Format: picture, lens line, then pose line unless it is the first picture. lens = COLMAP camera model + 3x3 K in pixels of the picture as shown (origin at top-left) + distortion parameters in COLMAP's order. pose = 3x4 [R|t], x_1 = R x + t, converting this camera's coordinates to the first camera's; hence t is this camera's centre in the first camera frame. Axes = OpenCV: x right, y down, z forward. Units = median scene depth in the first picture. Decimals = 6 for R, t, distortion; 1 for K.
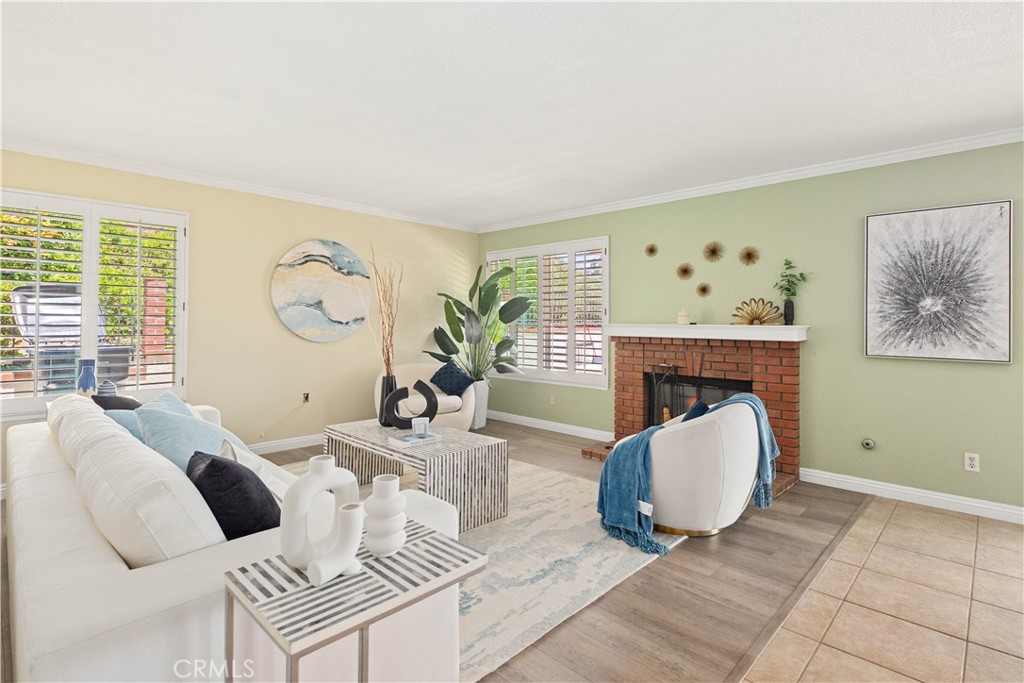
lens RADIAL K [[501.4, 0, 517.3], [0, 501.4, 322.1], [0, 0, 1]] dist [0.000807, -0.000165]
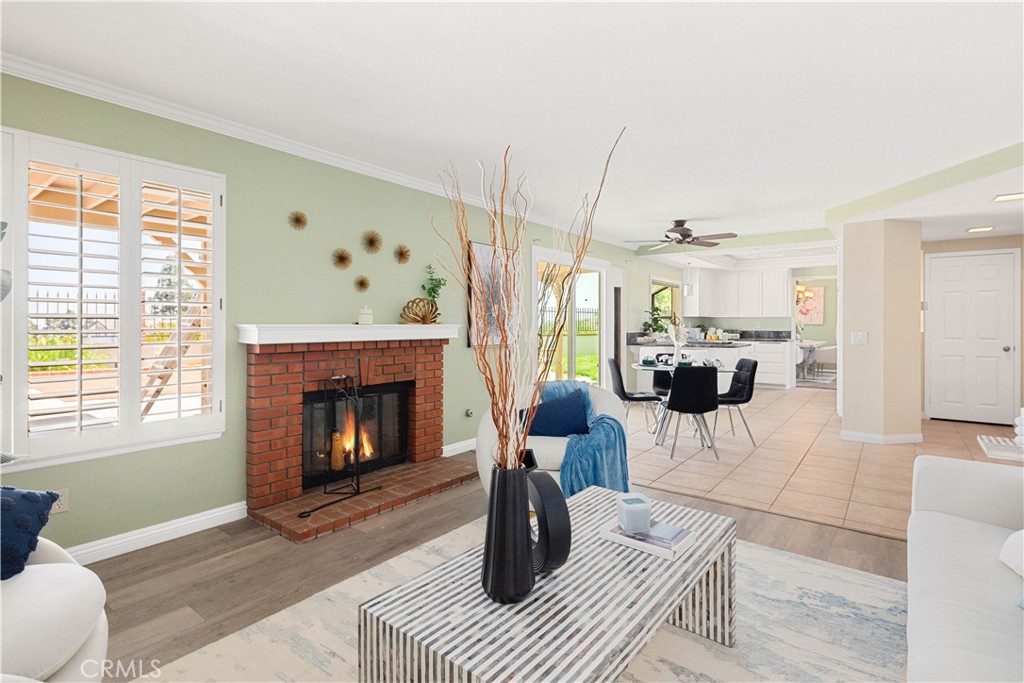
lens RADIAL K [[501.4, 0, 517.3], [0, 501.4, 322.1], [0, 0, 1]] dist [0.000807, -0.000165]
pose [[-0.102756, -0.002023, 0.994705, -0.510937], [-0.000210, 0.999998, 0.002012, -0.000608], [-0.994707, -0.000003, -0.102756, 0.823583]]
